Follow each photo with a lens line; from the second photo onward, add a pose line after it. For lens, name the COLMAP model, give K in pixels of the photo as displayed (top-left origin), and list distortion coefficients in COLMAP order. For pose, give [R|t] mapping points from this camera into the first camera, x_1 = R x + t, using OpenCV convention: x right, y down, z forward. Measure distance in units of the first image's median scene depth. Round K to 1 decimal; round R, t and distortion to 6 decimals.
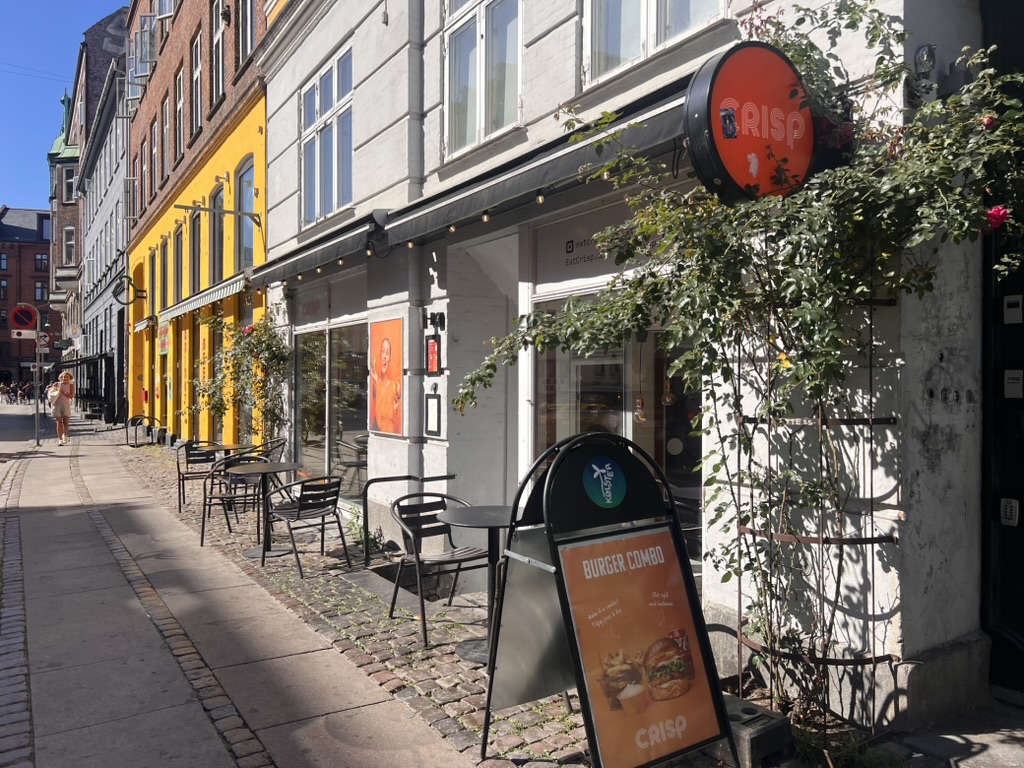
lens RADIAL K [[771.6, 0, 515.8], [0, 771.6, 388.8], [0, 0, 1]] dist [0.060278, -0.066128]
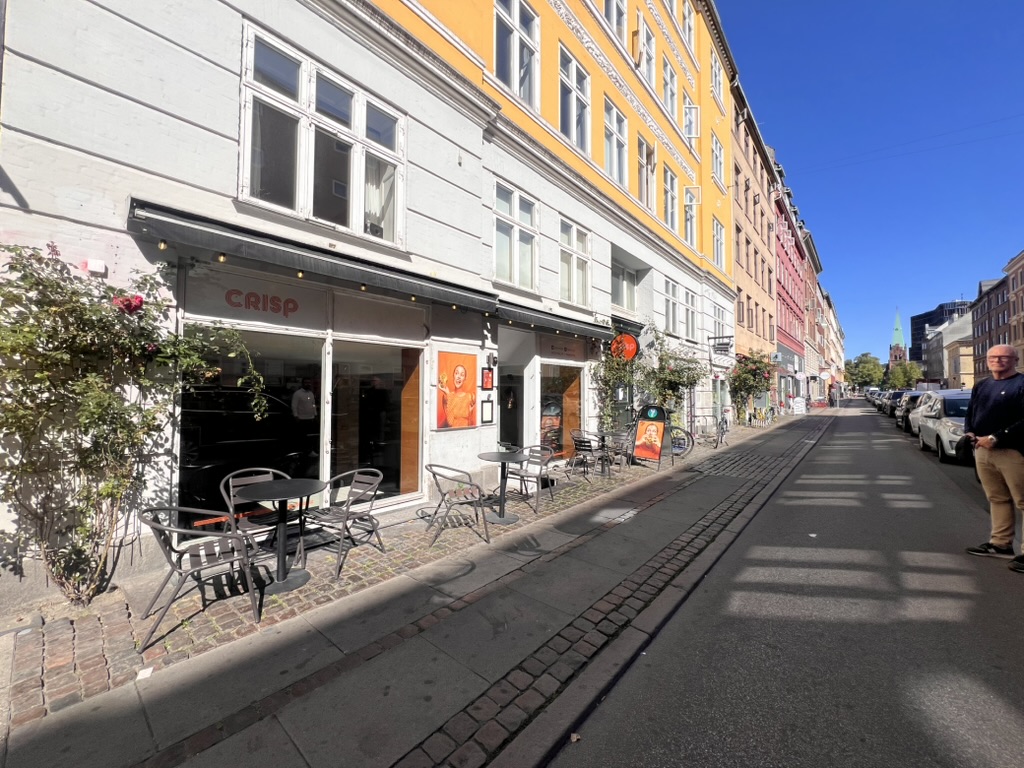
lens RADIAL K [[408.6, 0, 511.0], [0, 408.6, 381.2], [0, 0, 1]] dist [-0.002241, -0.000956]
pose [[-0.294849, 0.030225, 0.955066, -1.047958], [0.011688, 0.999539, -0.028024, -0.010222], [-0.955473, 0.002900, -0.295066, 1.238970]]
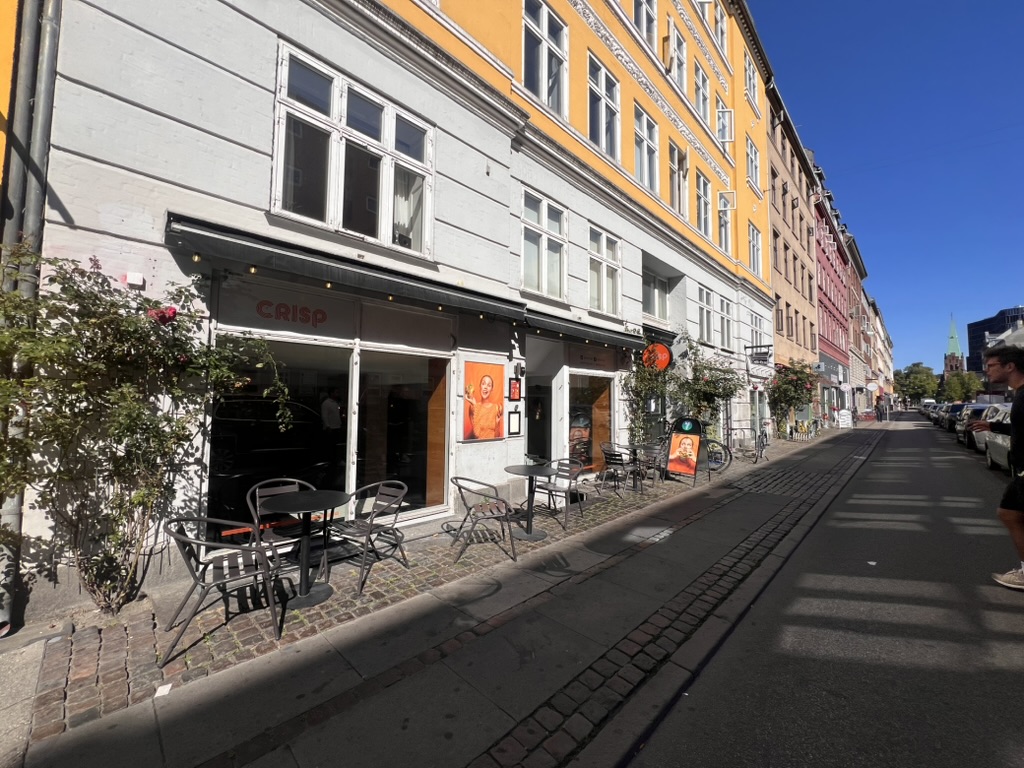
lens RADIAL K [[408.6, 0, 511.2], [0, 408.6, 381.0], [0, 0, 1]] dist [-0.002241, -0.000956]
pose [[-0.230215, 0.054211, 0.971629, -1.028148], [0.006377, 0.998510, -0.054200, -0.011695], [-0.973119, -0.006281, -0.230218, 1.233264]]
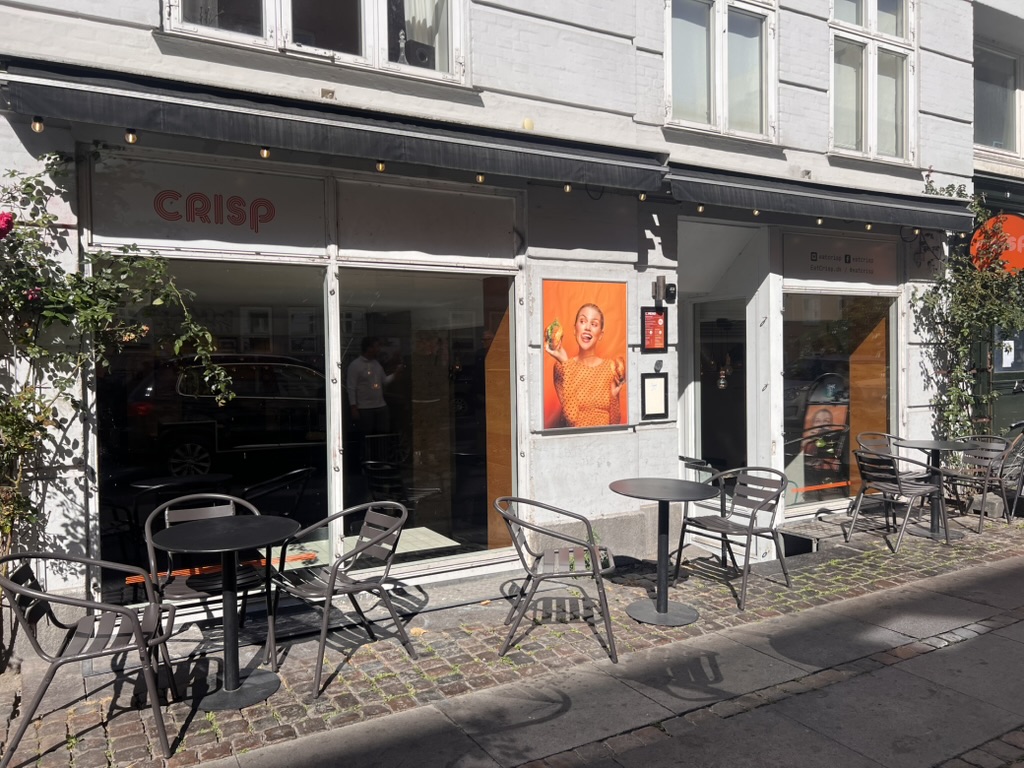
lens RADIAL K [[771.6, 0, 512.6], [0, 771.6, 381.0], [0, 0, 1]] dist [0.060278, -0.066128]
pose [[0.047052, -0.023132, 0.998625, -1.020436], [0.030346, 0.999303, 0.021718, -0.007985], [-0.998431, 0.029283, 0.047721, 1.131172]]
